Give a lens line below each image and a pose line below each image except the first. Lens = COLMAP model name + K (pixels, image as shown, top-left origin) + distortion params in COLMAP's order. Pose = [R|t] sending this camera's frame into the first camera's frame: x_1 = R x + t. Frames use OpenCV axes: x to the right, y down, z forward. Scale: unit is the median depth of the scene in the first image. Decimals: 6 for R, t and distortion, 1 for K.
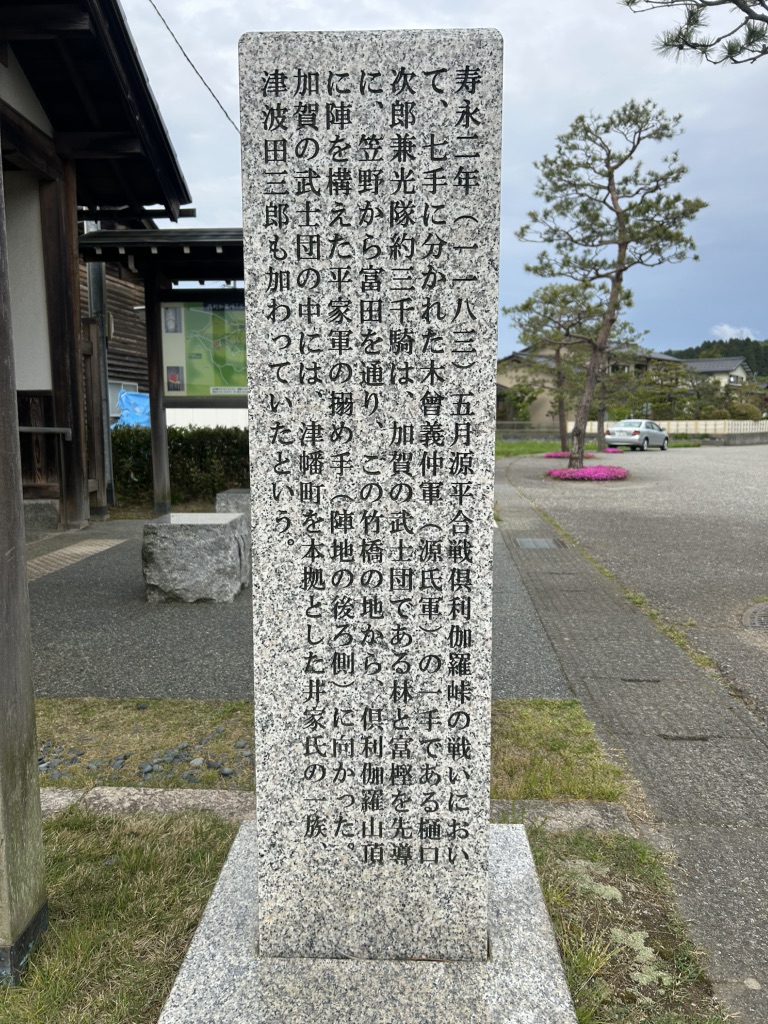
lens RADIAL K [[787.1, 0, 384.0], [0, 787.1, 512.0], [0, 0, 1]] dist [0.069703, -0.103947]
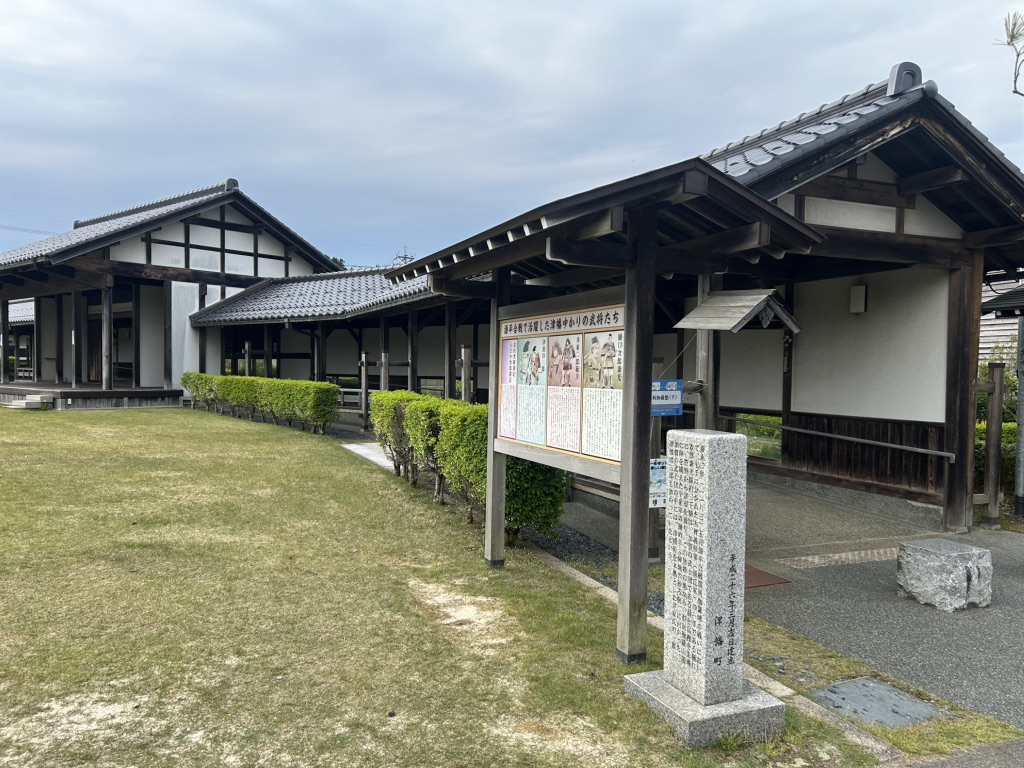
lens RADIAL K [[761.7, 0, 498.0], [0, 761.7, 391.3], [0, 0, 1]] dist [0.050481, -0.062314]
pose [[0.419817, 0.036658, -0.906868, 2.720872], [-0.126990, 0.991728, -0.018699, -0.573948], [0.898681, 0.123013, 0.420999, -1.299737]]
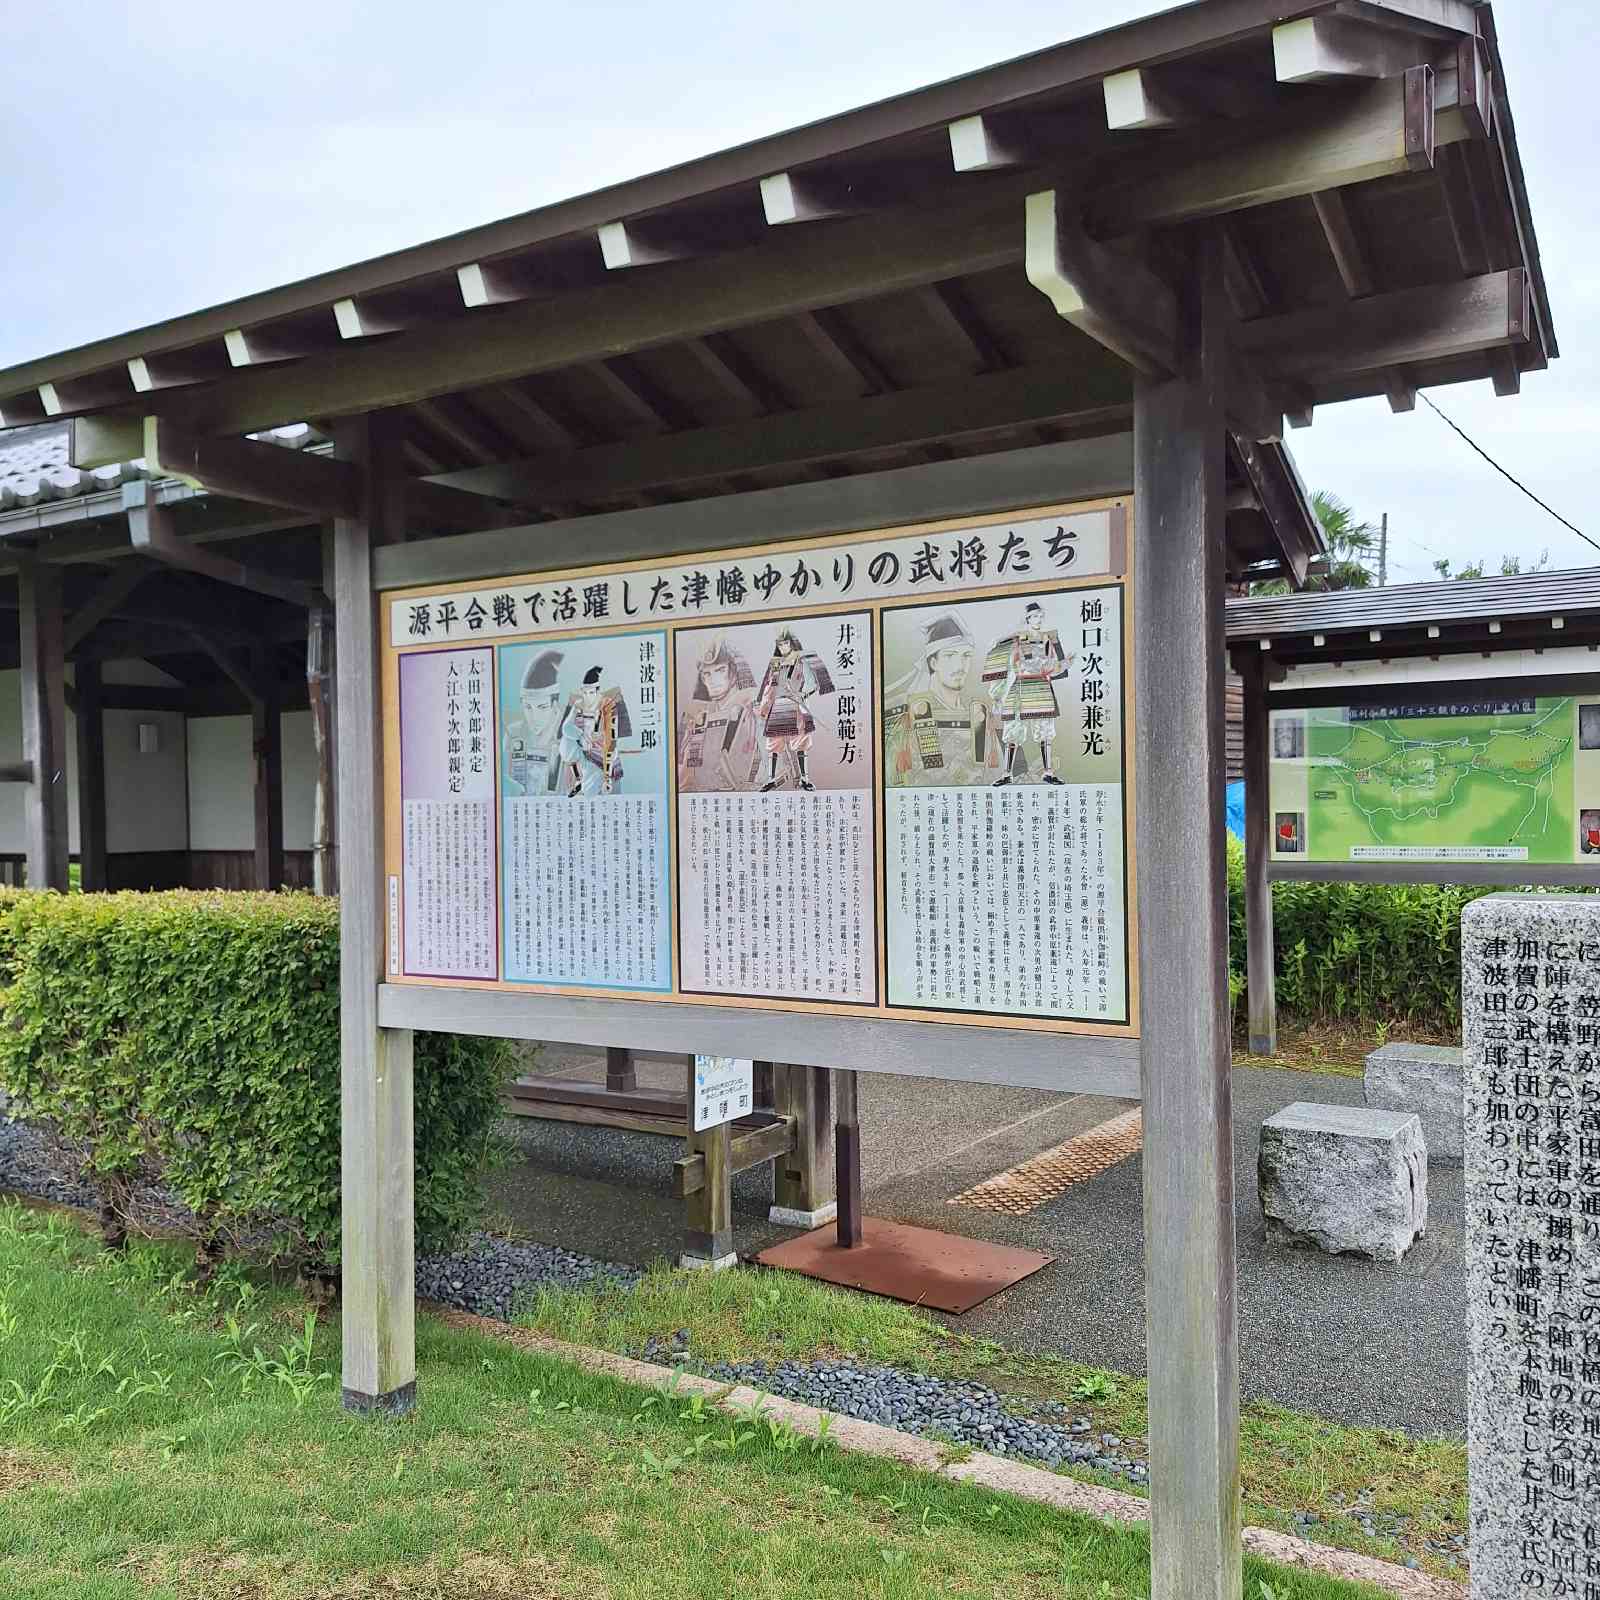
lens RADIAL K [[1504.5, 0, 797.6], [0, 1504.5, 813.8], [0, 0, 1]] dist [0.028957, -0.020305]
pose [[0.852301, -0.002629, -0.523046, 0.138895], [-0.051924, 0.994623, -0.089609, -0.448922], [0.520469, 0.103533, 0.847581, -1.319043]]
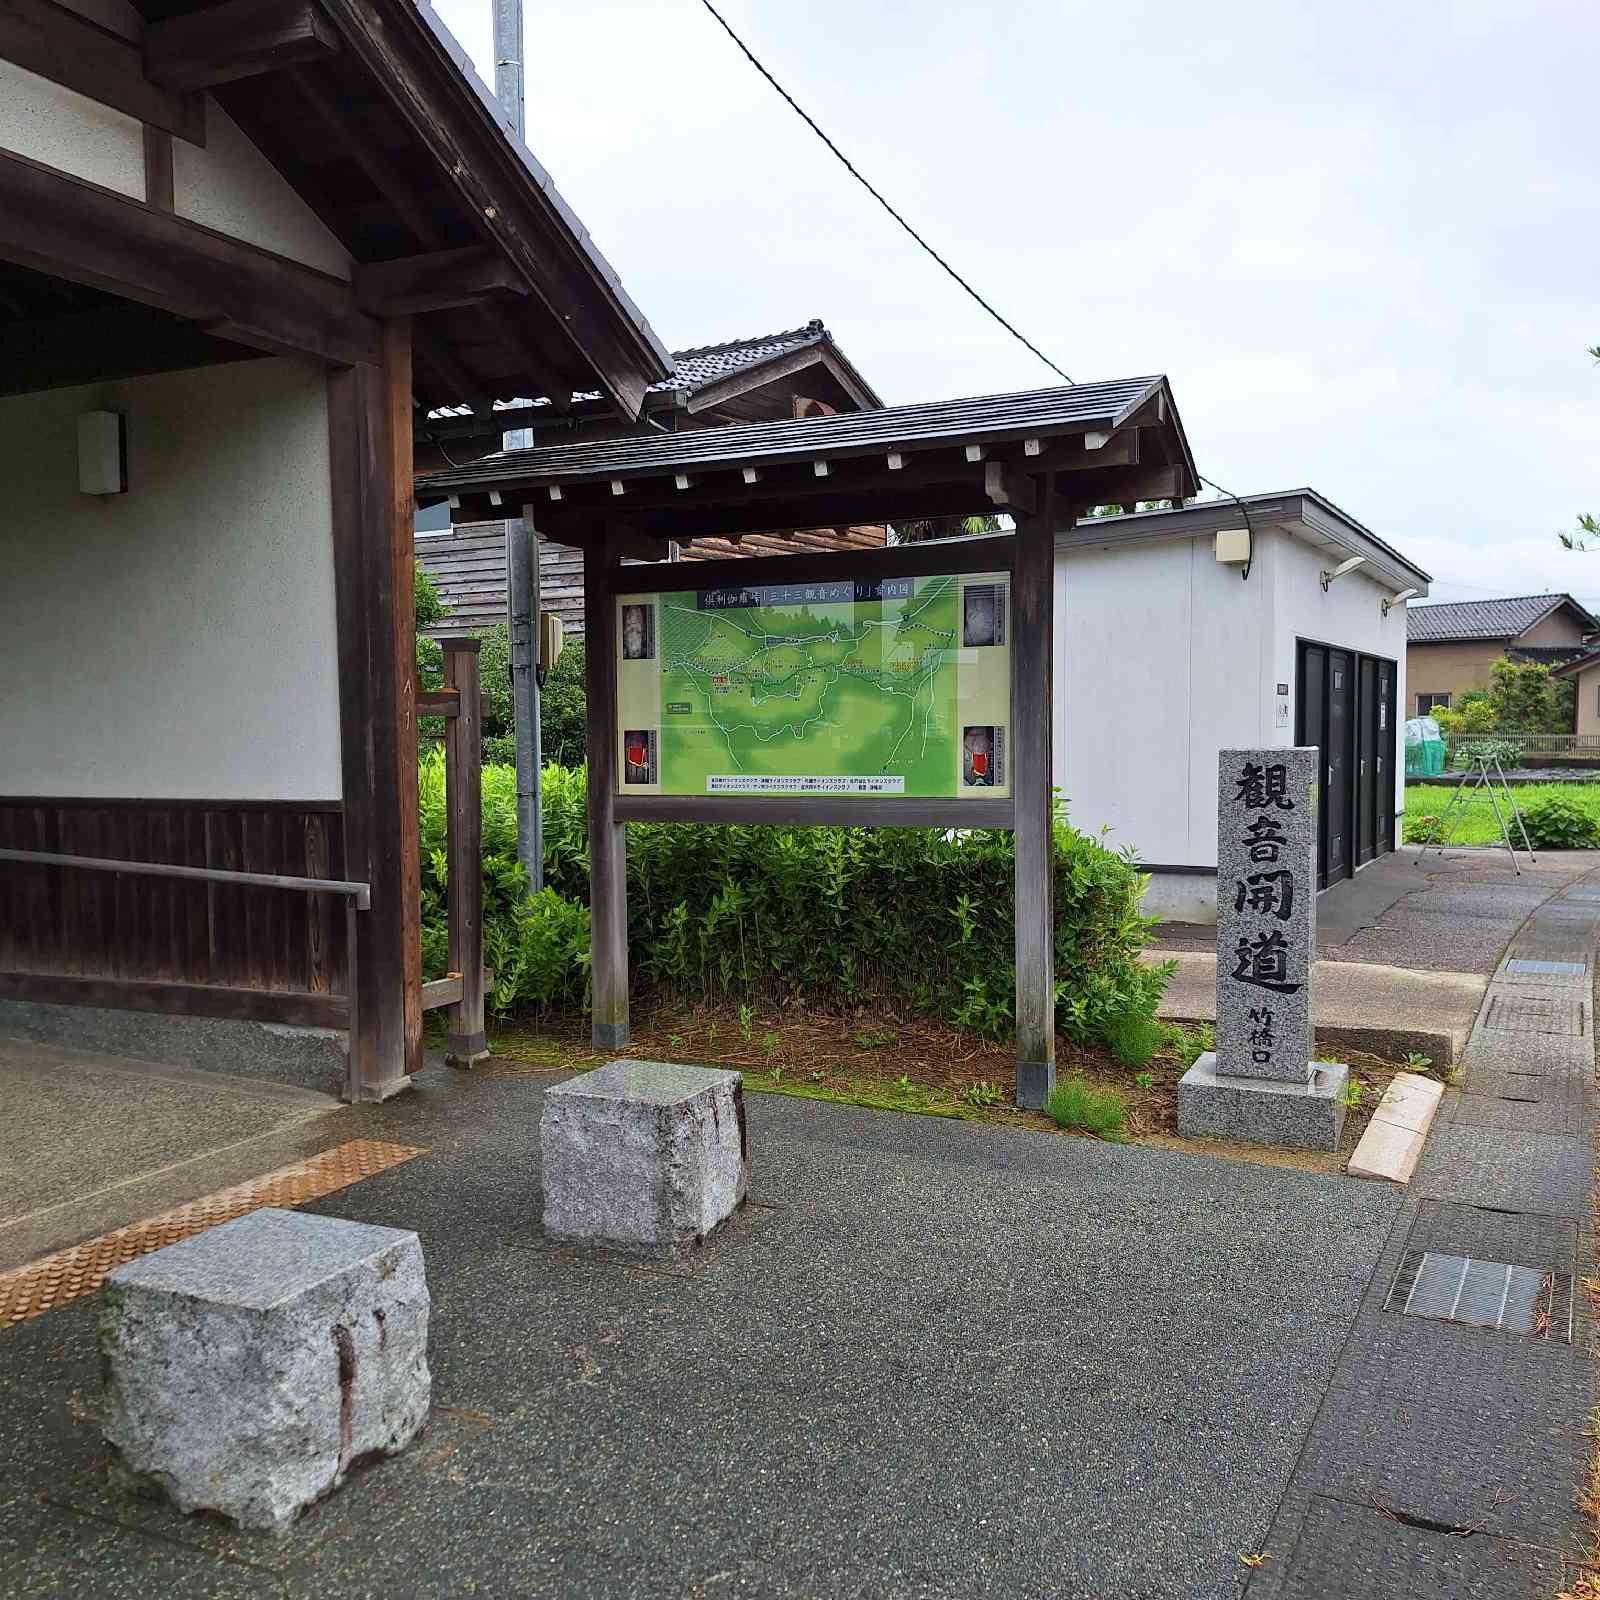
lens RADIAL K [[1504.5, 0, 797.6], [0, 1504.5, 813.8], [0, 0, 1]] dist [0.028957, -0.020305]
pose [[0.930375, 0.017623, -0.366186, 1.054015], [-0.039040, 0.997927, -0.051163, -0.717286], [0.364525, 0.061897, 0.929134, 1.731476]]
